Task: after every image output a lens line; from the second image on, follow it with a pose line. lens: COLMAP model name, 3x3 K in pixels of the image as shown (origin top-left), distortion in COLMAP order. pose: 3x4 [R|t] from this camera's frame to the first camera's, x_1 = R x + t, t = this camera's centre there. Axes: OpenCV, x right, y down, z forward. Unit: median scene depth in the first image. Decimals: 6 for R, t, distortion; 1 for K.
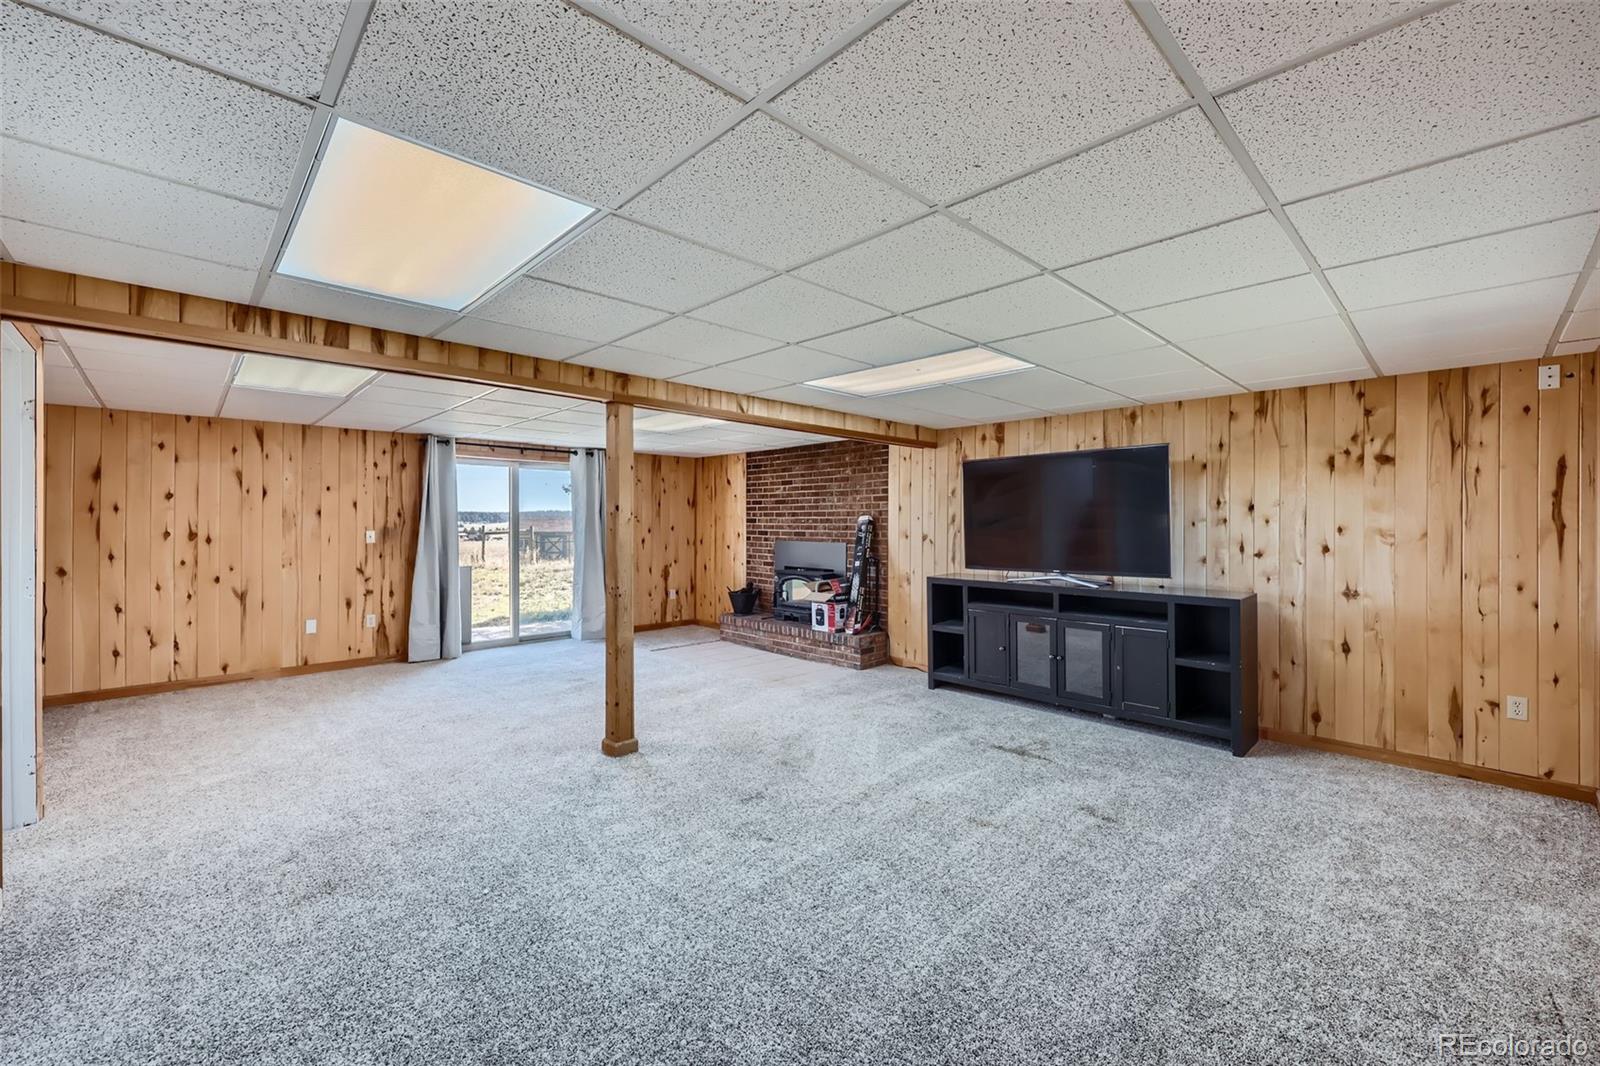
lens RADIAL K [[651.4, 0, 799.0], [0, 651.4, 521.6], [0, 0, 1]] dist [-0.001223, 0.000348]
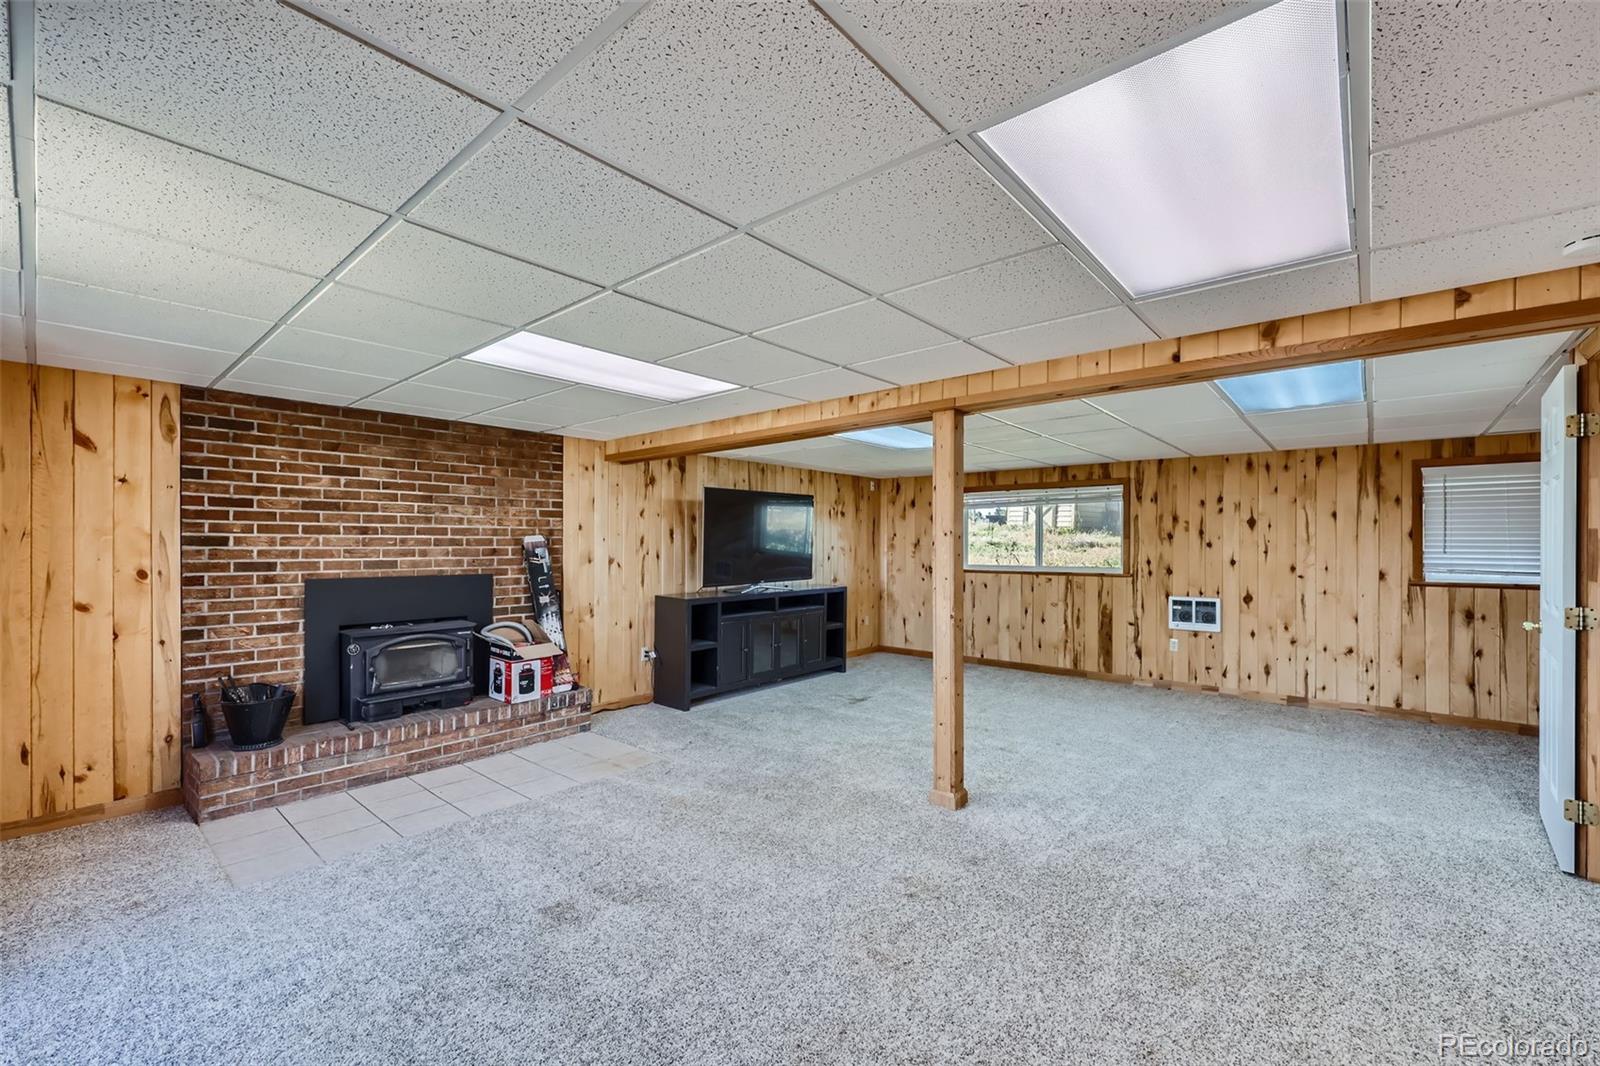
lens RADIAL K [[651.4, 0, 801.2], [0, 651.4, 544.5], [0, 0, 1]] dist [-0.001223, 0.000348]
pose [[-0.087307, -0.000838, 0.996181, -0.700882], [-0.000435, 1.000000, 0.000803, 0.000580], [-0.996181, -0.000363, -0.087308, 0.790296]]
